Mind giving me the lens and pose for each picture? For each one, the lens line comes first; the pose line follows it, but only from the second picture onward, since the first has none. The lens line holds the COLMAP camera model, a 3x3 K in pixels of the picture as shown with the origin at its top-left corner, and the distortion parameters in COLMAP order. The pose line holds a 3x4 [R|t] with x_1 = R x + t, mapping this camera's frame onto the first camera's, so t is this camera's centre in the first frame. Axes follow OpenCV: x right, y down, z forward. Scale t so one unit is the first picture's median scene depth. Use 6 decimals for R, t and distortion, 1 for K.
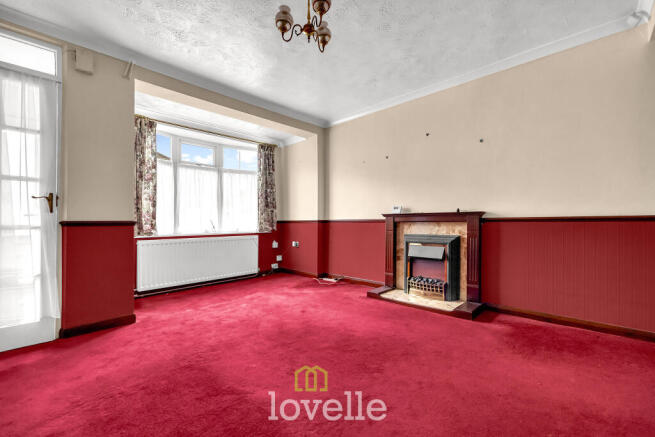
lens RADIAL K [[276.6, 0, 328.3], [0, 276.6, 226.2], [0, 0, 1]] dist [0.001601, 0.000128]
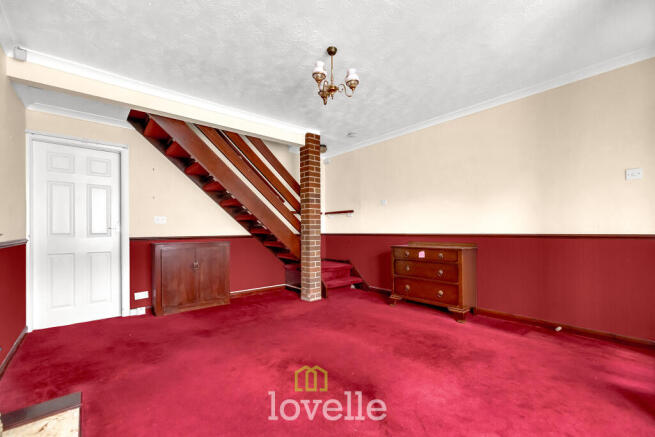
lens RADIAL K [[282.7, 0, 325.1], [0, 282.7, 231.2], [0, 0, 1]] dist [-0.000137, -0.000045]
pose [[-0.993560, 0.021339, 0.111278, -0.095406], [0.023173, 0.999616, 0.015216, -0.039969], [-0.110910, 0.017697, -0.993673, 1.159225]]
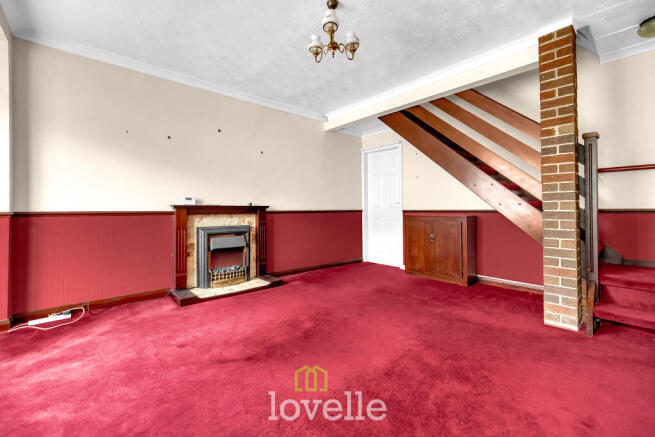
lens RADIAL K [[276.2, 0, 328.6], [0, 276.2, 214.2], [0, 0, 1]] dist [0.000737, 0.000068]
pose [[0.085245, -0.004630, 0.996349, -0.610739], [0.017683, 0.999839, 0.003133, -0.010349], [-0.996203, 0.017352, 0.085313, 0.475805]]
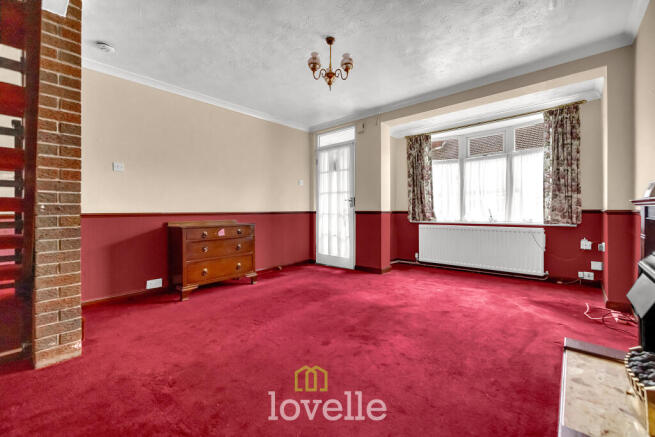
lens RADIAL K [[276.2, 0, 328.6], [0, 276.2, 214.2], [0, 0, 1]] dist [0.000737, 0.000068]
pose [[0.047117, 0.021270, -0.998663, 0.659171], [-0.010206, 0.999731, 0.020811, -0.023987], [0.998837, 0.009211, 0.047321, 0.467292]]
